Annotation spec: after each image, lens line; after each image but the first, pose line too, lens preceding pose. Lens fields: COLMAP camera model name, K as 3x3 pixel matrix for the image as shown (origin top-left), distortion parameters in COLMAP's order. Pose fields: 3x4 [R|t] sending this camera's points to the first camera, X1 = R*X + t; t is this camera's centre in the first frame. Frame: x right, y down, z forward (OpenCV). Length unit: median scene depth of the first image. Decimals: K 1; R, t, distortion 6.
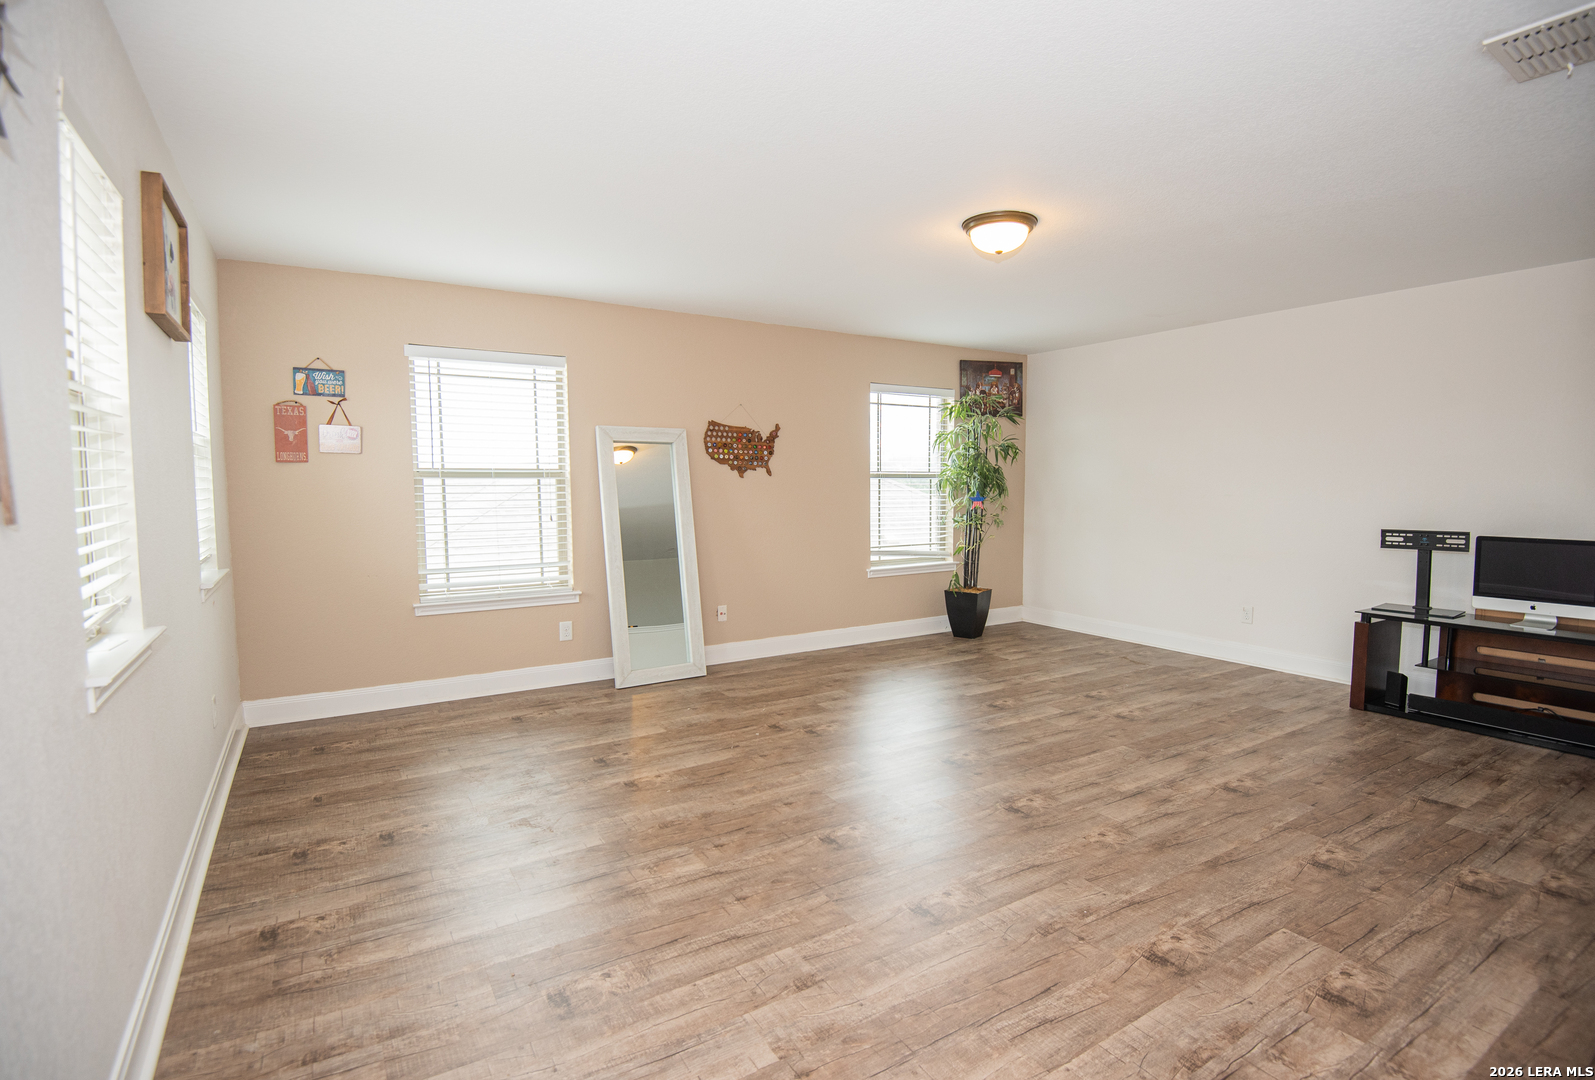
lens RADIAL K [[789.2, 0, 797.5], [0, 789.2, 540.0], [0, 0, 1]] dist [-0.000762, -0.027120]
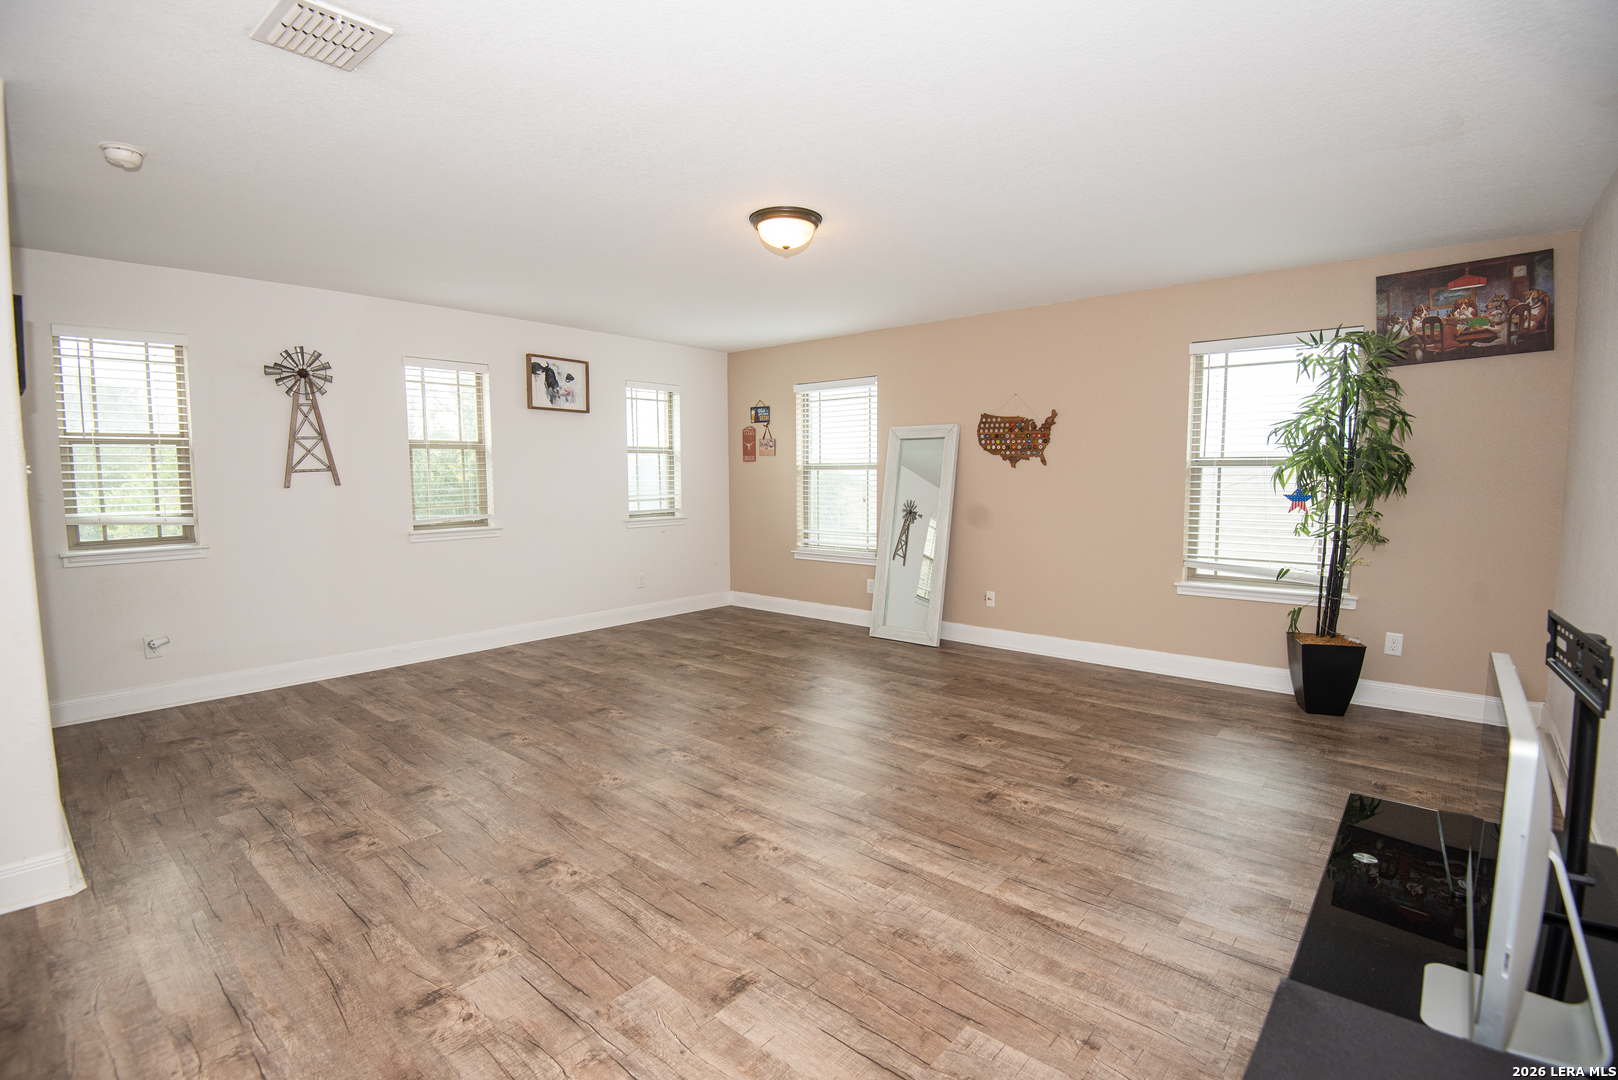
lens RADIAL K [[745.0, 0, 809.0], [0, 745.0, 540.0], [0, 0, 1]] dist [0.000223, -0.029936]
pose [[0.293729, 0.086402, -0.951976, 0.874689], [-0.065405, 0.995389, 0.070162, -0.042539], [0.953648, 0.041655, 0.298026, 0.547886]]
